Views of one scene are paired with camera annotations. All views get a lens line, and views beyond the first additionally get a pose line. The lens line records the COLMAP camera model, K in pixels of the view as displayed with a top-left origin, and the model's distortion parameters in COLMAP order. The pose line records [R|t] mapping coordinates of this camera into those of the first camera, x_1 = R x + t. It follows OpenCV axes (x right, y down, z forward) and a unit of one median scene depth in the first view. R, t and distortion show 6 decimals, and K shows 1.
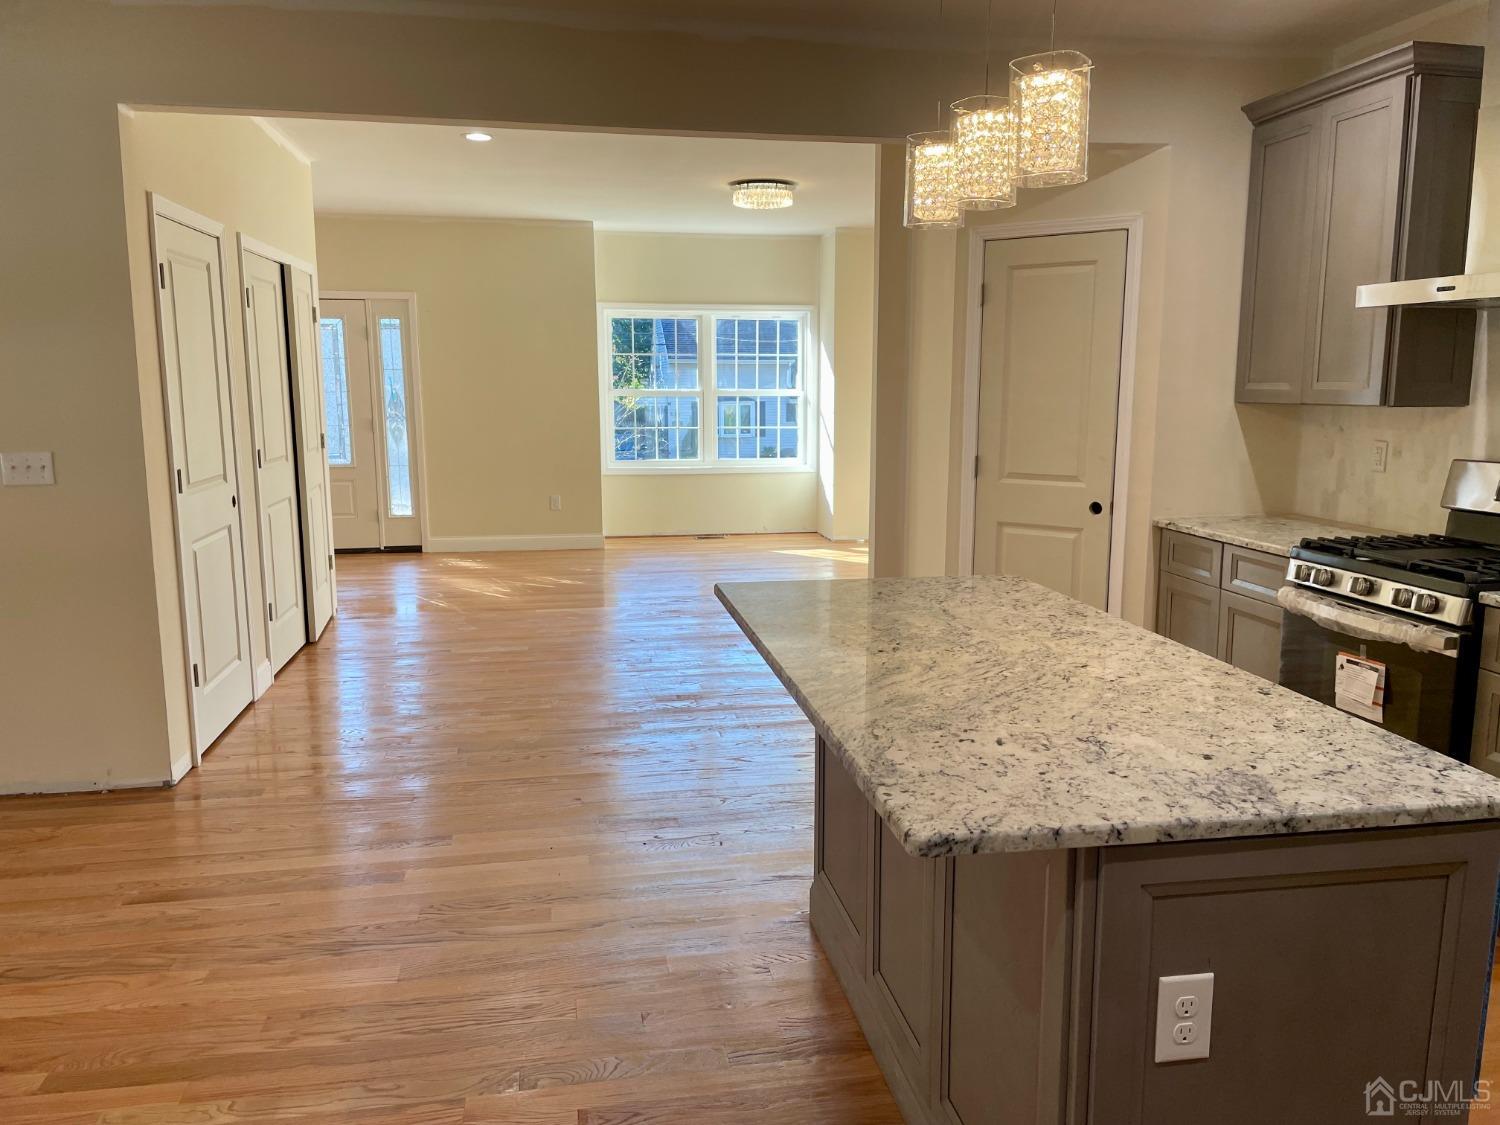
lens RADIAL K [[1137.9, 0, 750.0], [0, 1137.9, 562.5], [0, 0, 1]] dist [0.085453, -0.106914]
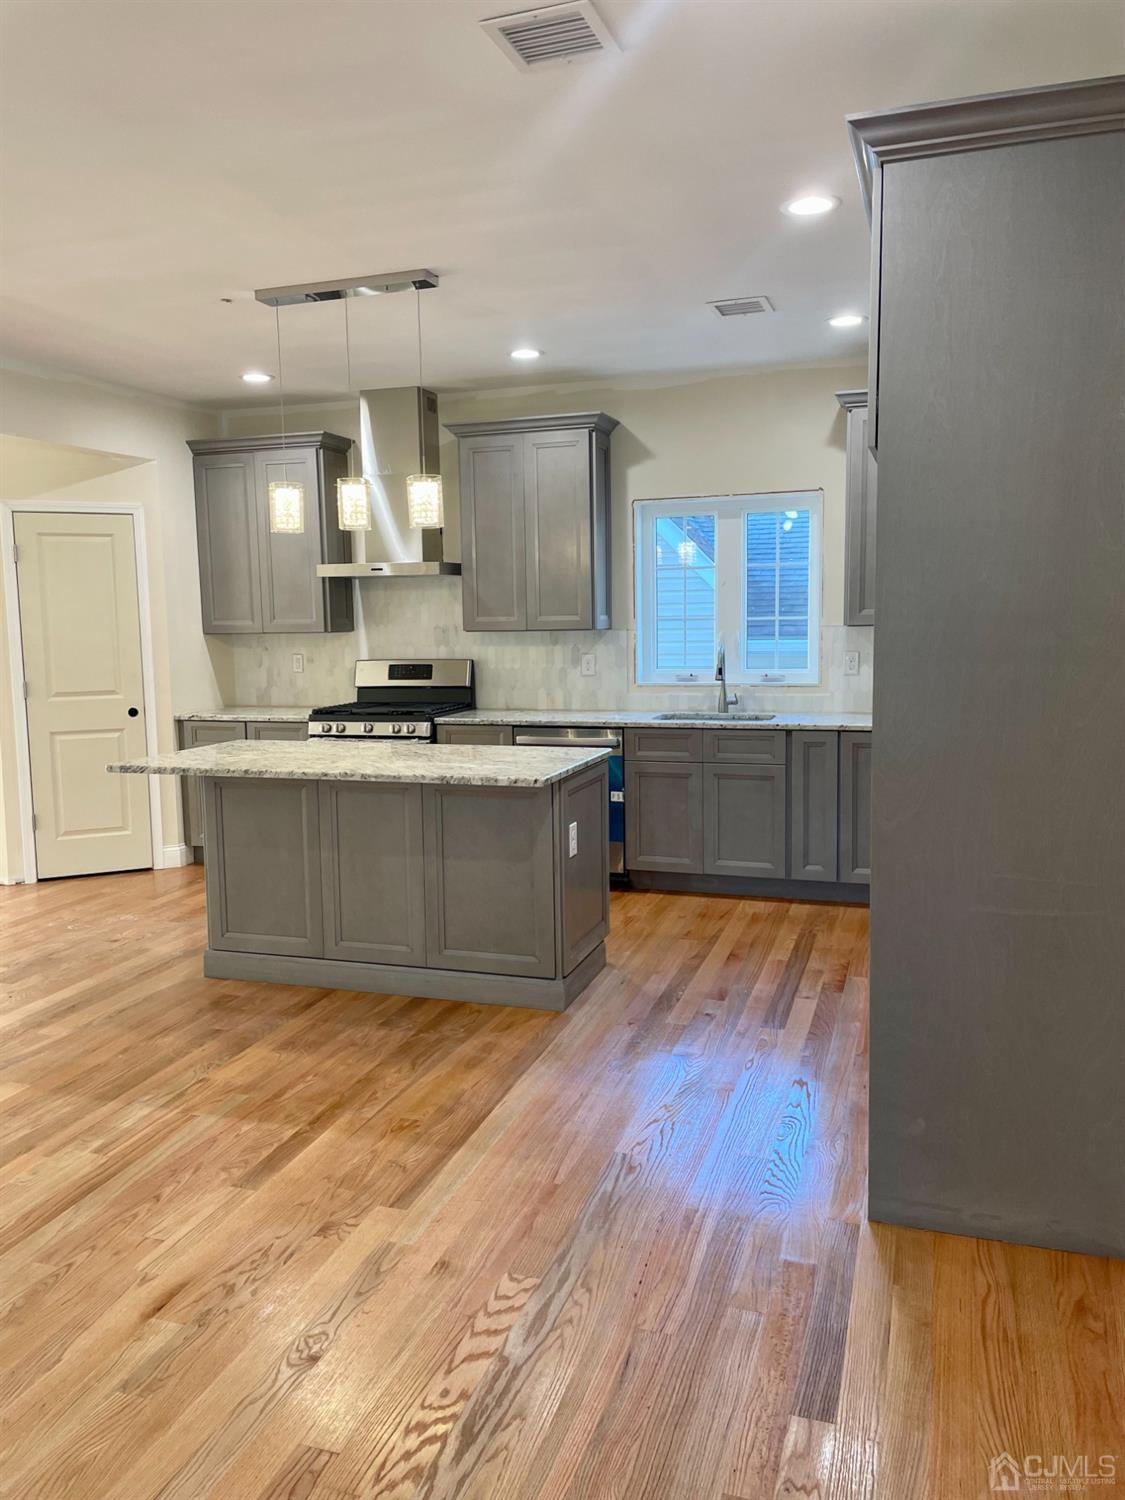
lens RADIAL K [[1137.9, 0, 562.5], [0, 1137.9, 750.0], [0, 0, 1]] dist [0.085453, -0.106914]
pose [[0.473310, -0.112035, 0.873742, -0.811171], [0.157493, 0.986660, 0.041199, 0.026449], [-0.866703, 0.118108, 0.484641, -0.131679]]
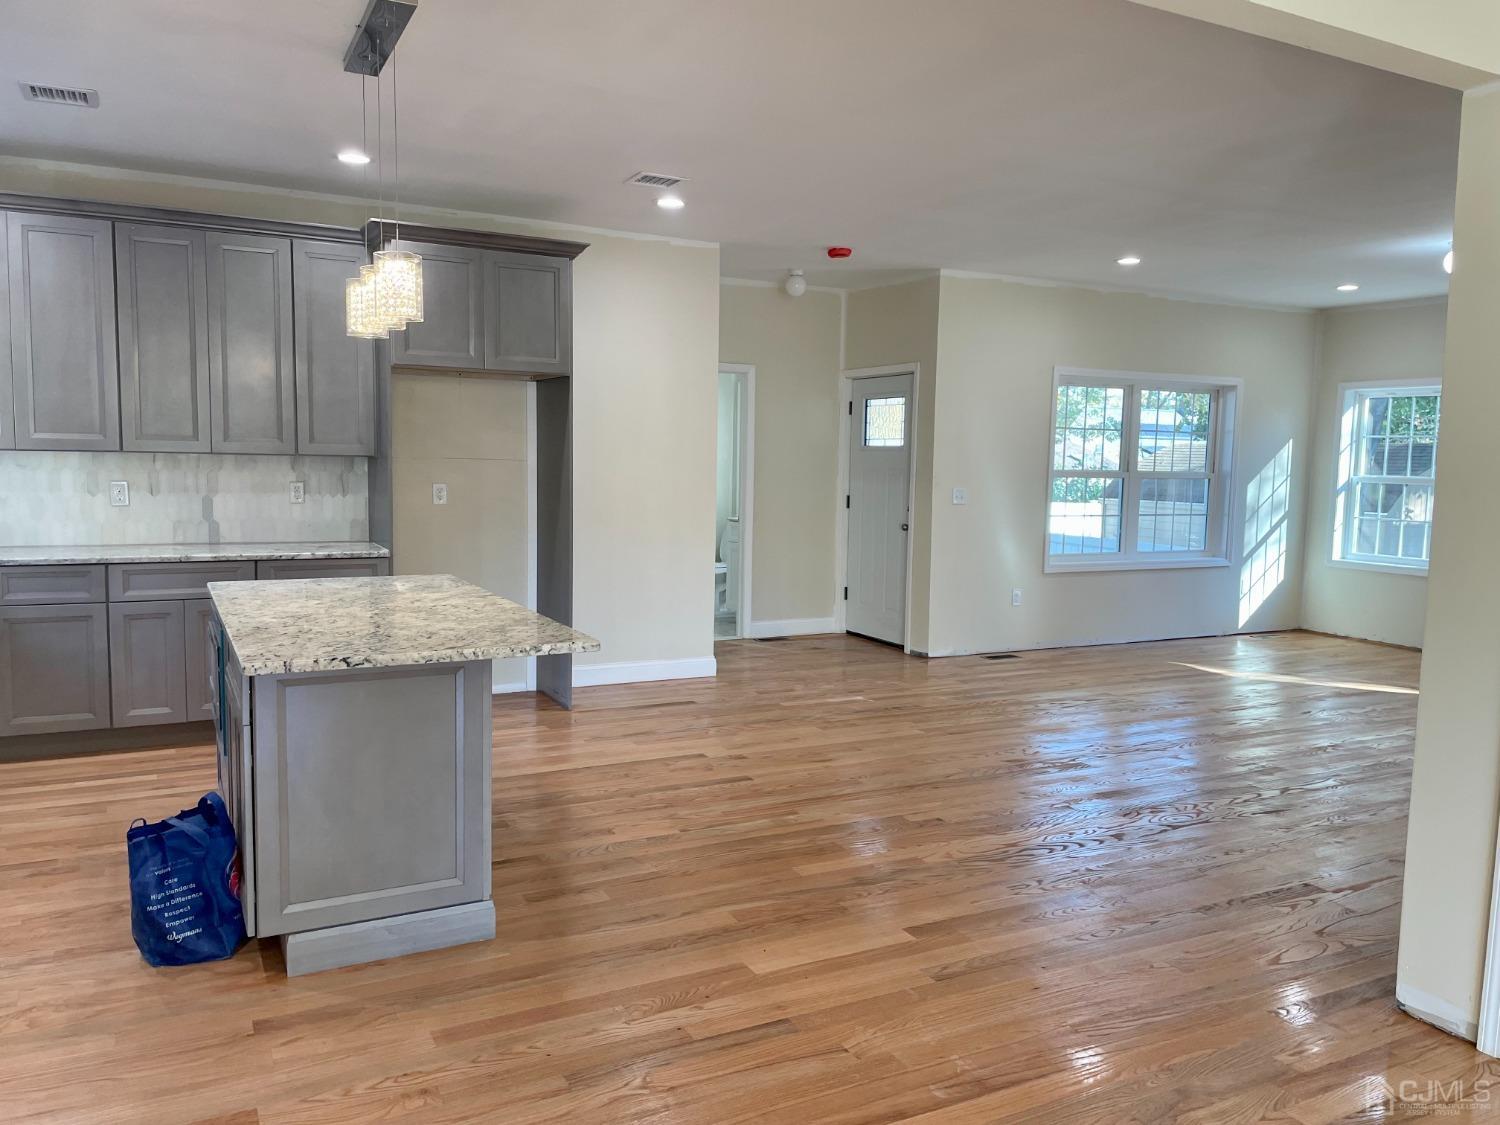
lens RADIAL K [[1137.9, 0, 750.0], [0, 1137.9, 562.5], [0, 0, 1]] dist [0.085453, -0.106914]
pose [[-0.950767, 0.009112, -0.309772, 0.128932], [-0.071551, 0.966108, 0.248024, -0.251038], [0.301534, 0.257978, -0.917892, 1.595628]]
